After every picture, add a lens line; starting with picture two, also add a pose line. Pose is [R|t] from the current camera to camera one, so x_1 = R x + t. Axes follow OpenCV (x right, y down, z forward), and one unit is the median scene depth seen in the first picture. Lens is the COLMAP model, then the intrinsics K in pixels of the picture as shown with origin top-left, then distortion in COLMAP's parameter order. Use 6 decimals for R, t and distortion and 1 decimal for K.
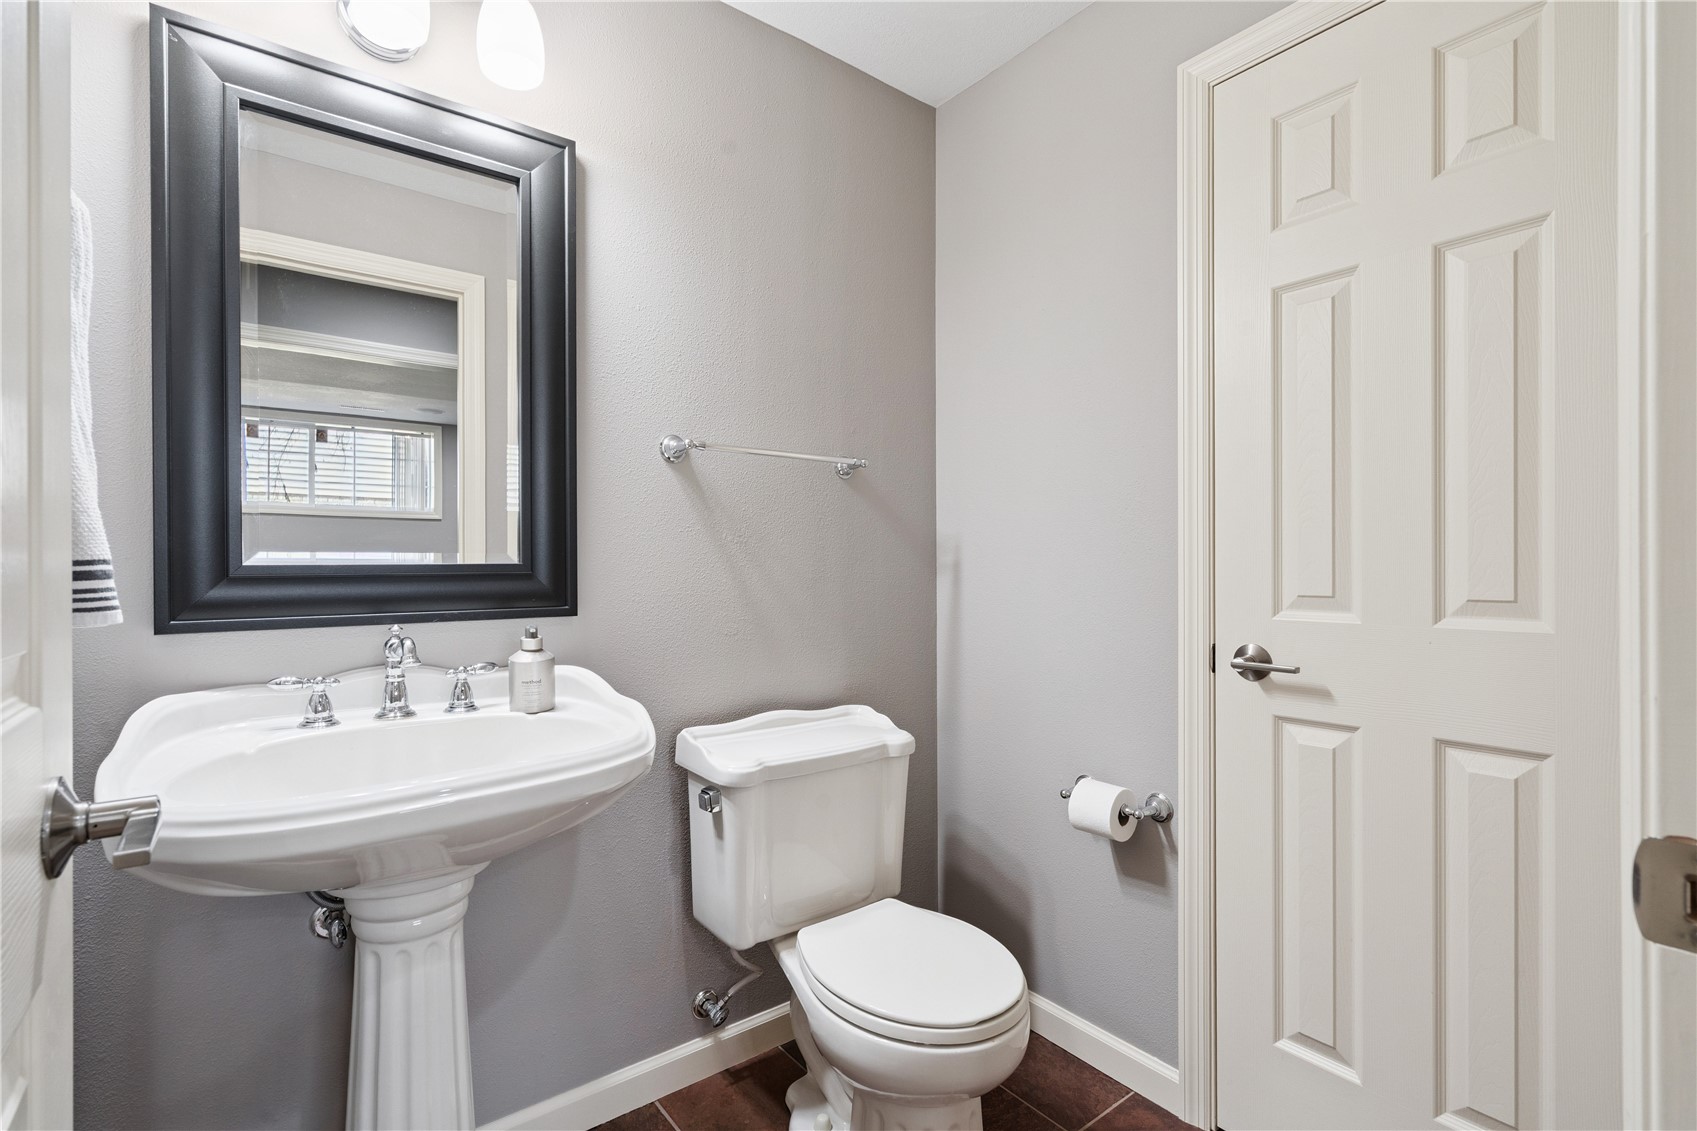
lens RADIAL K [[785.8, 0, 844.9], [0, 785.8, 568.9], [0, 0, 1]] dist [0.000069, 0.001019]
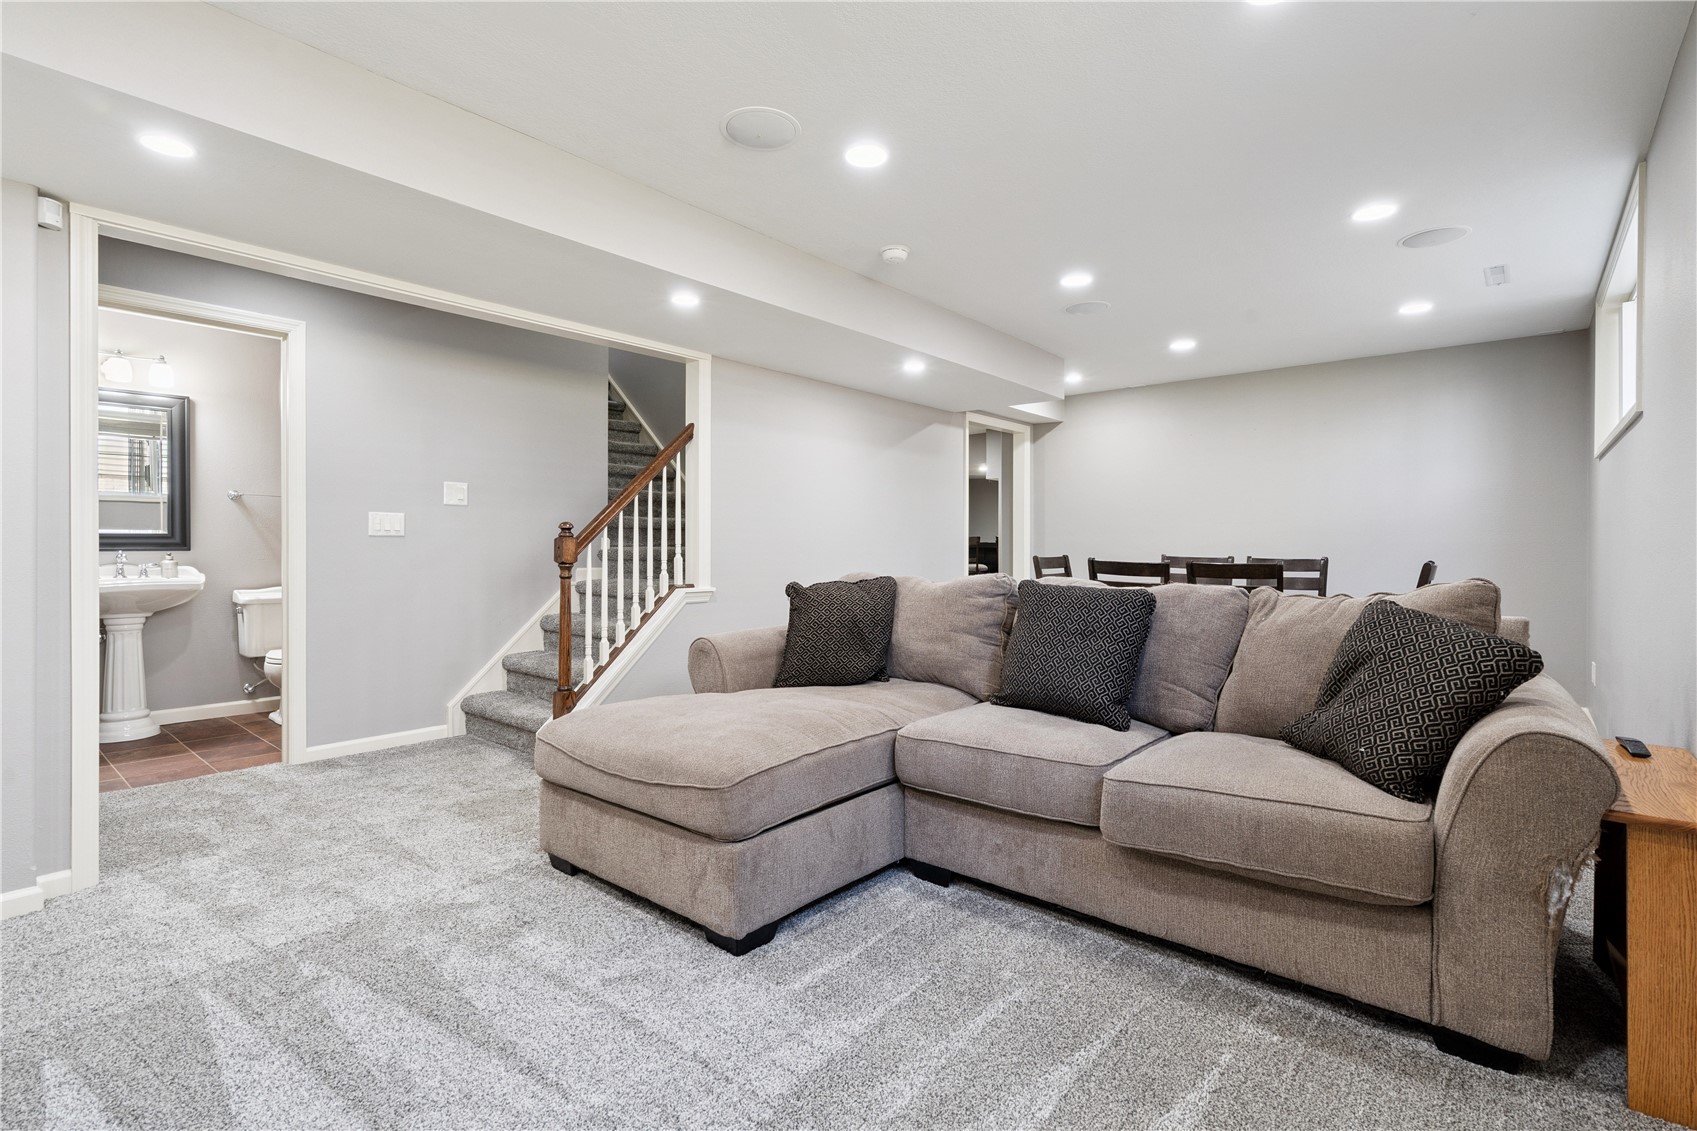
lens RADIAL K [[785.8, 0, 854.0], [0, 785.8, 560.2], [0, 0, 1]] dist [0.000069, 0.001019]
pose [[0.976423, 0.010353, 0.215617, 1.540645], [-0.013328, 0.999835, 0.012345, 0.022954], [-0.215454, -0.014928, 0.976400, -2.581470]]
